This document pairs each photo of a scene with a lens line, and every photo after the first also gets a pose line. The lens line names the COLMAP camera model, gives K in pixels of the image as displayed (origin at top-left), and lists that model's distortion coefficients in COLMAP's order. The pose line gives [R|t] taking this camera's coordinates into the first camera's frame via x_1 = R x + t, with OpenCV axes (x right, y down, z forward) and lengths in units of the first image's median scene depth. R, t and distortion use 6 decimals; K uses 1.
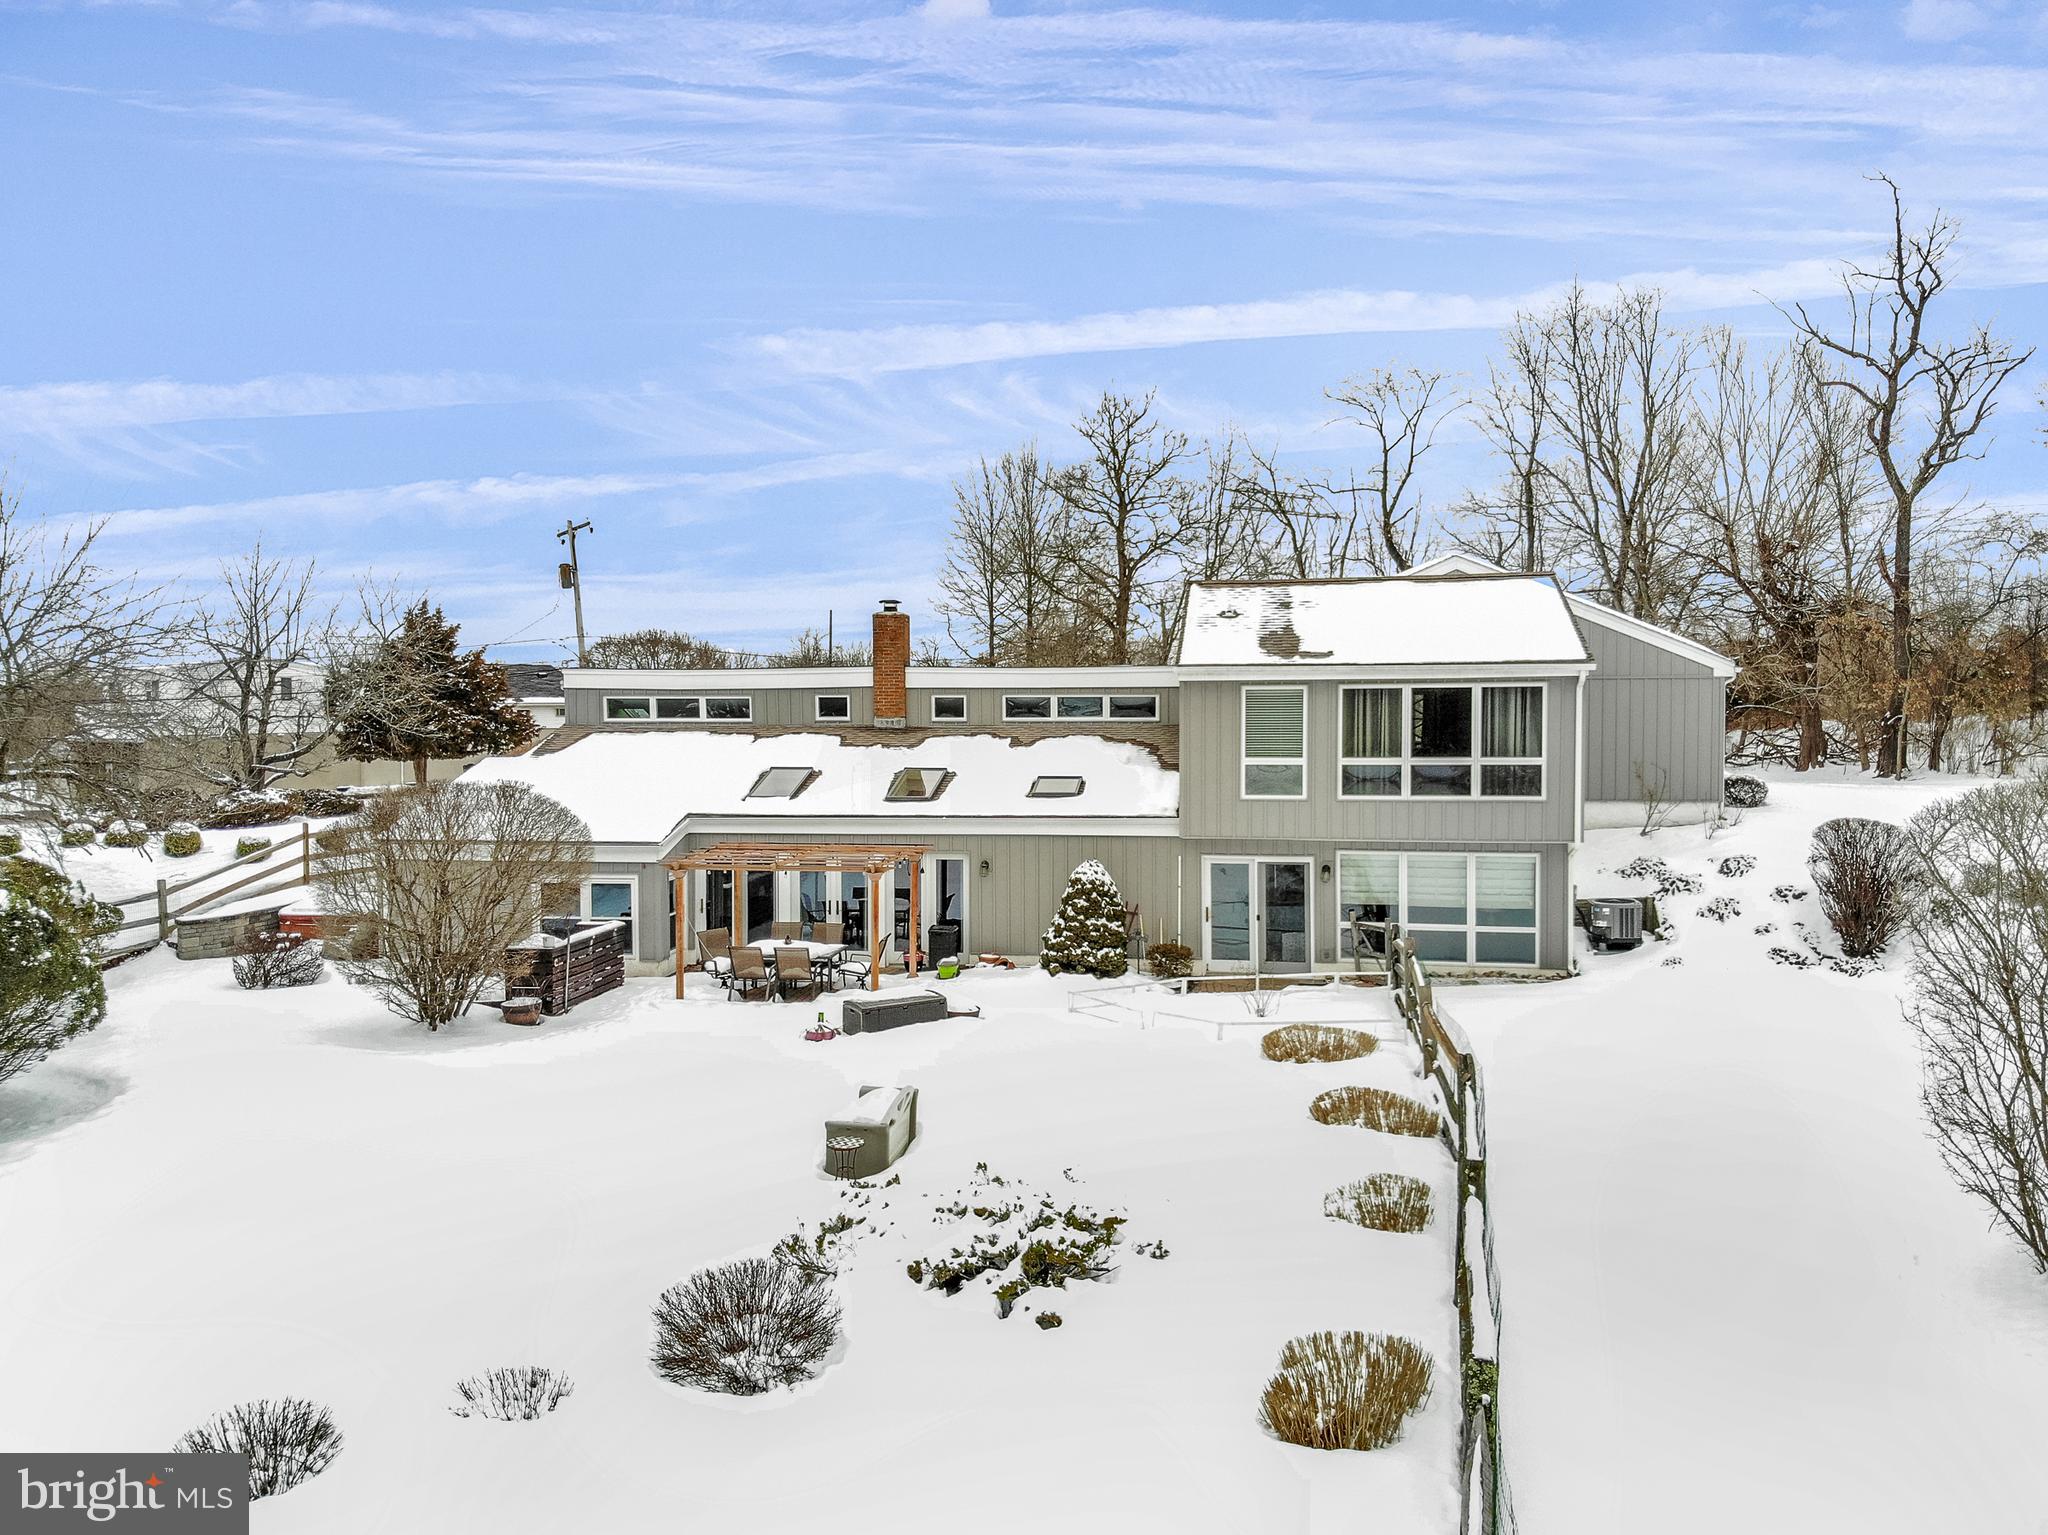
lens RADIAL K [[1397.9, 0, 1024.0], [0, 1397.9, 767.5], [0, 0, 1]] dist [-0.008735, -0.000185]
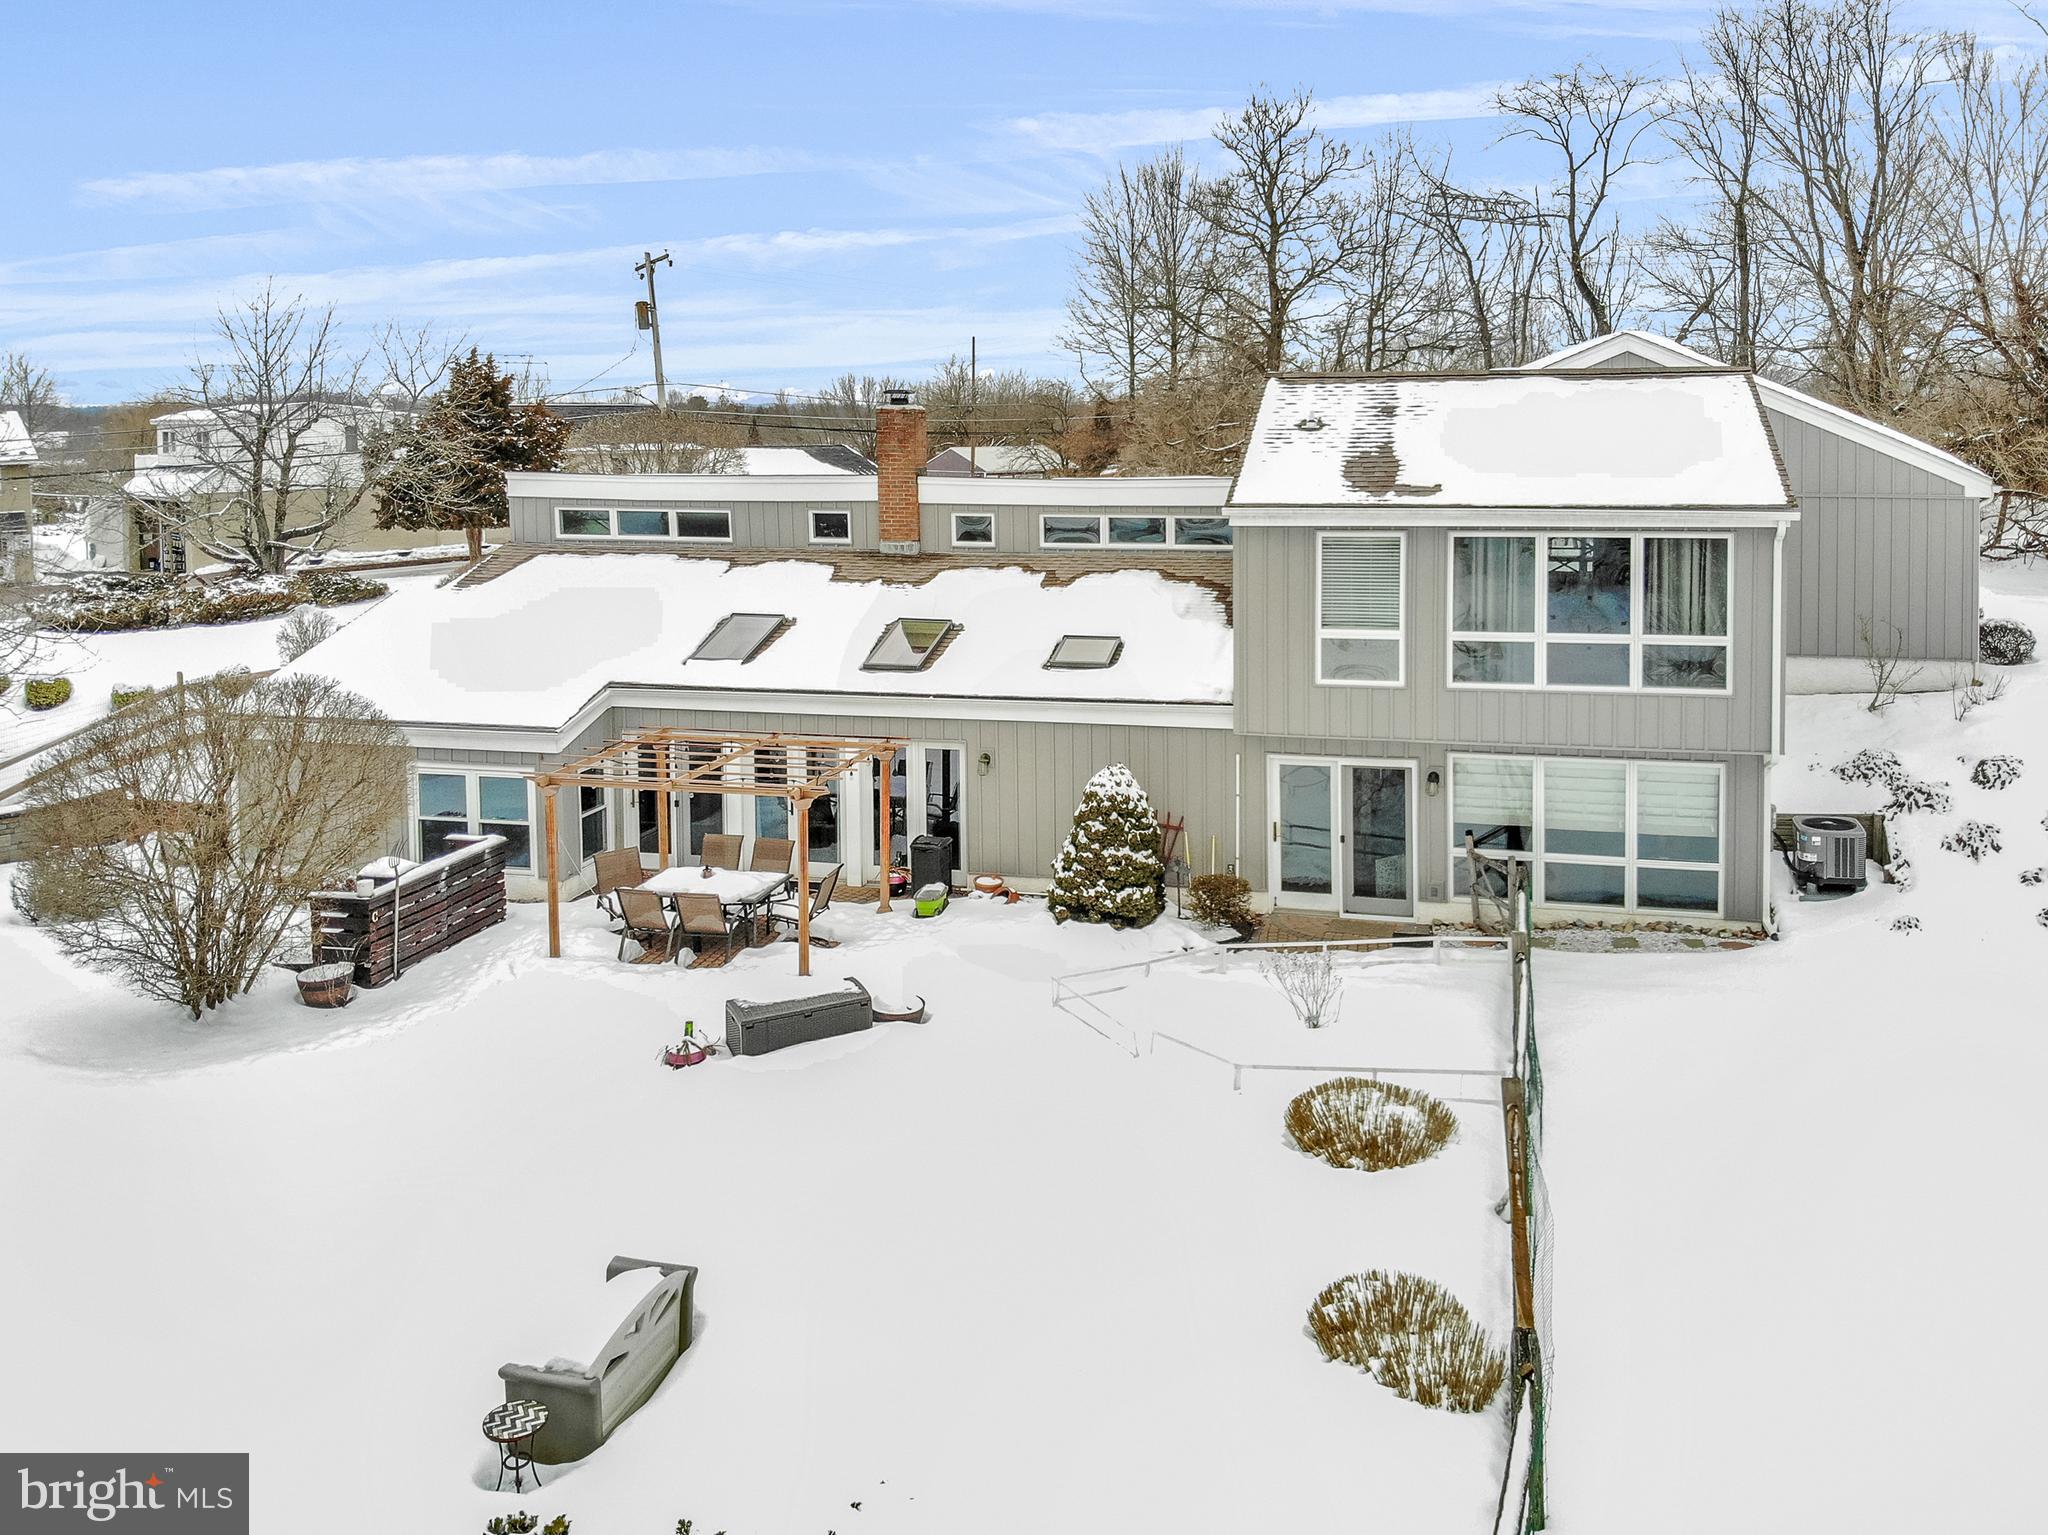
lens RADIAL K [[1501.2, 0, 1144.9], [0, 1501.2, 505.9], [0, 0, 1]] dist [-0.000894, -0.062729]
pose [[0.999148, 0.001130, -0.041246, 0.094880], [-0.000872, 0.999980, 0.006265, -0.074533], [0.041252, -0.006223, 0.999129, 0.198581]]
